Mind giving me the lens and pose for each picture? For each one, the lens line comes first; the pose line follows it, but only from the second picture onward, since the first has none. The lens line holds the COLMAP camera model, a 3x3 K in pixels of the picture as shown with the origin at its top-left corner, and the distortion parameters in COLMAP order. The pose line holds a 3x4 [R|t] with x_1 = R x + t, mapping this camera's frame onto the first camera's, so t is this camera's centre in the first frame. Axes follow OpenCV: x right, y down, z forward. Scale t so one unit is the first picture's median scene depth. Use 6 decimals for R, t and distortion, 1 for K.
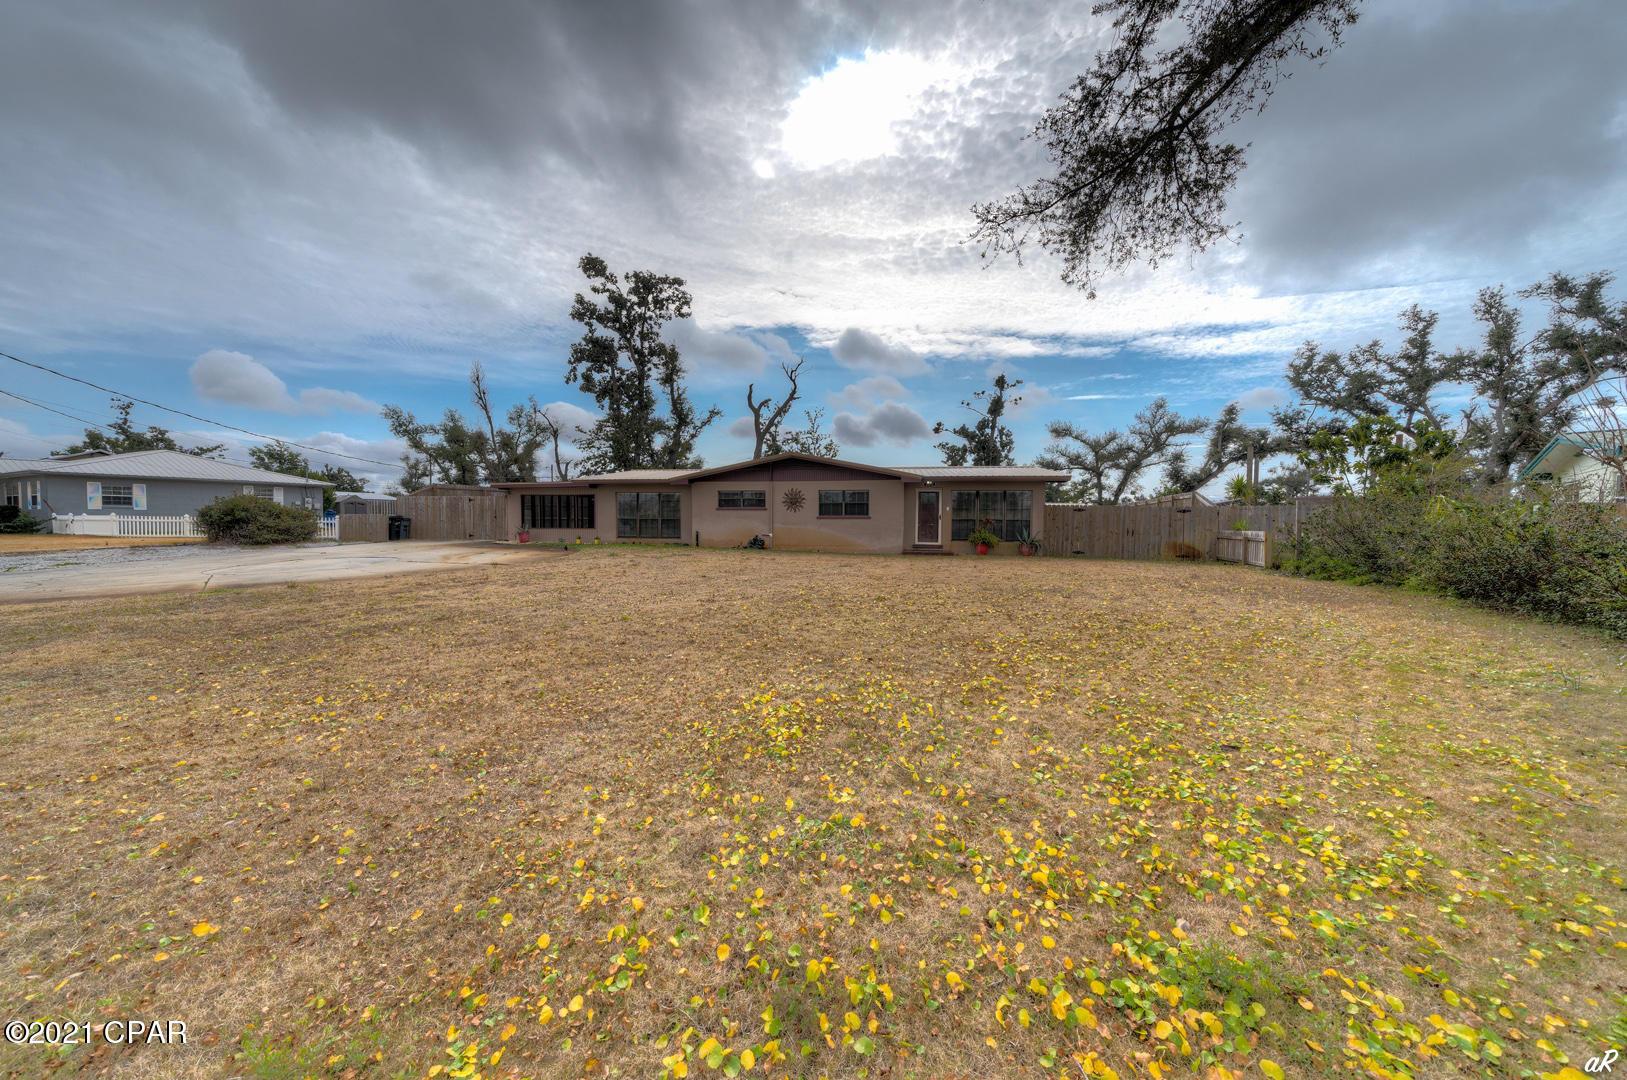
lens RADIAL K [[543.3, 0, 810.8], [0, 543.3, 540.2], [0, 0, 1]] dist [0.024320, -0.003506]
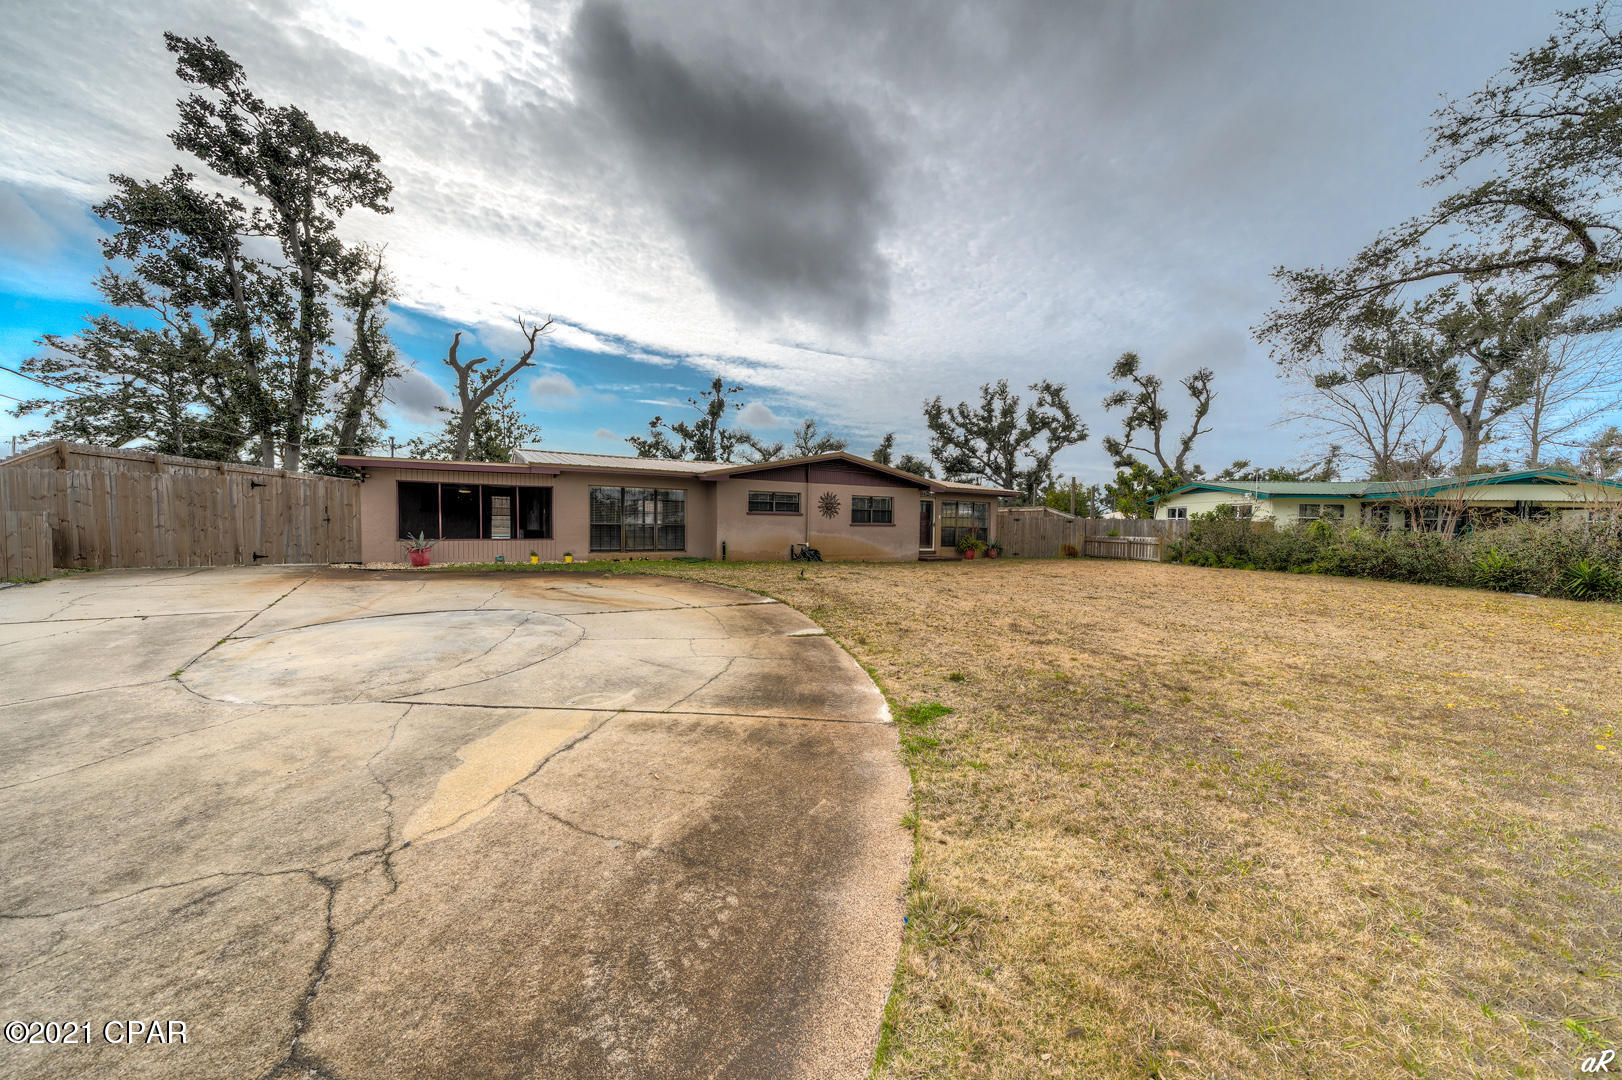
lens RADIAL K [[553.0, 0, 802.5], [0, 553.0, 539.1], [0, 0, 1]] dist [0.021351, -0.000156]
pose [[0.766883, -0.015324, 0.641604, -0.291108], [0.013239, 0.999880, 0.008058, -0.012049], [-0.641650, 0.002315, 0.766994, 0.154163]]
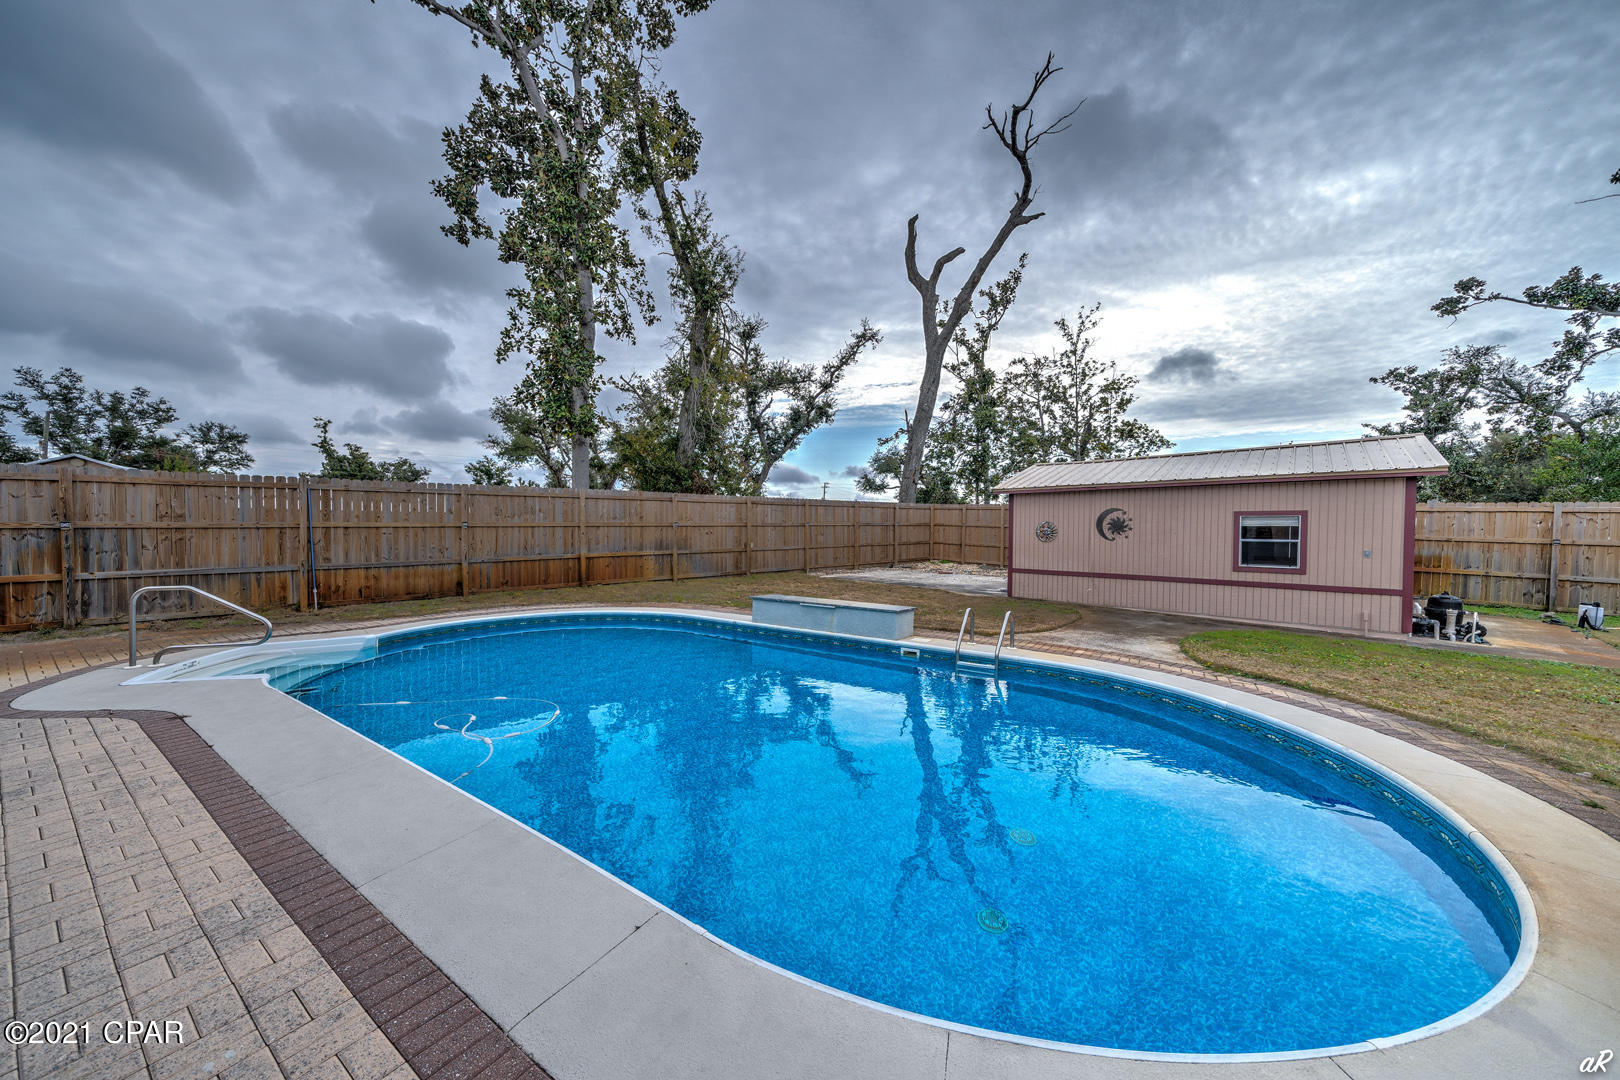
lens RADIAL K [[541.0, 0, 807.3], [0, 541.0, 540.2], [0, 0, 1]] dist [0.024320, -0.003506]
pose [[0.904794, 0.007950, -0.425775, -0.004958], [-0.016276, 0.999741, -0.015921, -0.043716], [0.425538, 0.021335, 0.904689, 0.726096]]
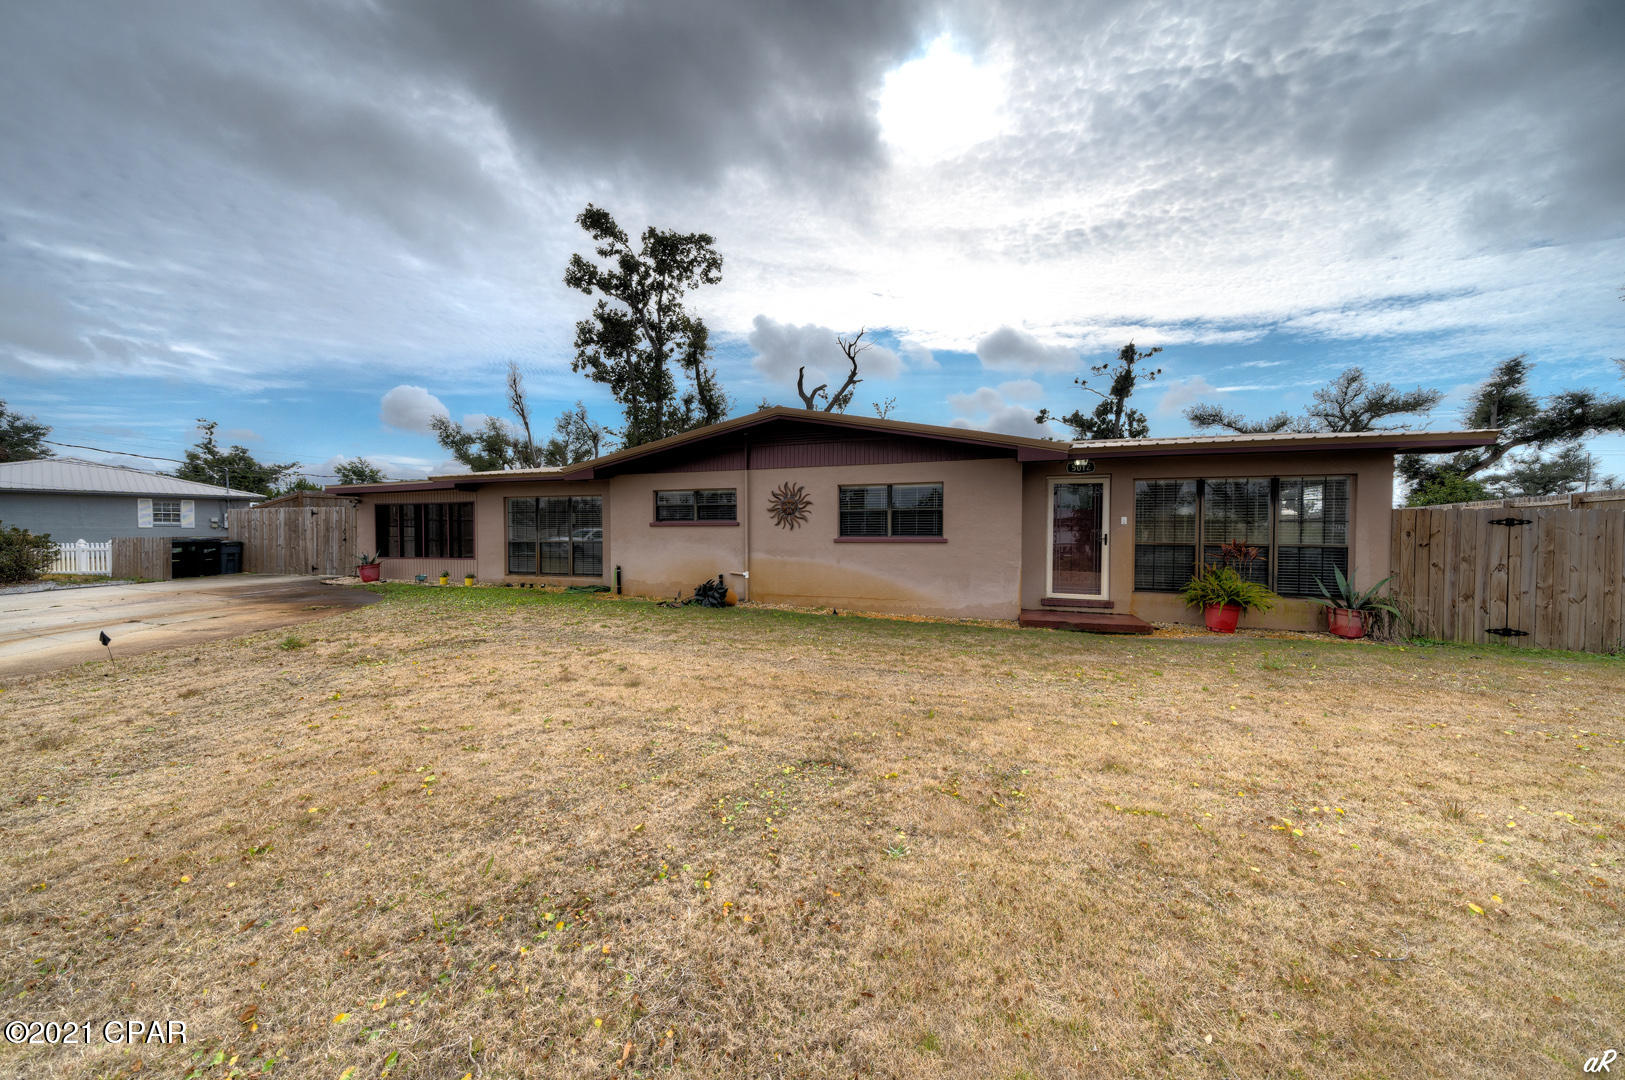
lens RADIAL K [[554.0, 0, 804.0], [0, 554.0, 539.1], [0, 0, 1]] dist [0.021351, -0.000156]
pose [[0.987658, -0.003140, -0.156596, 0.027870], [-0.000304, 0.999759, -0.021962, -0.014887], [0.156627, 0.021738, 0.987419, 0.228527]]
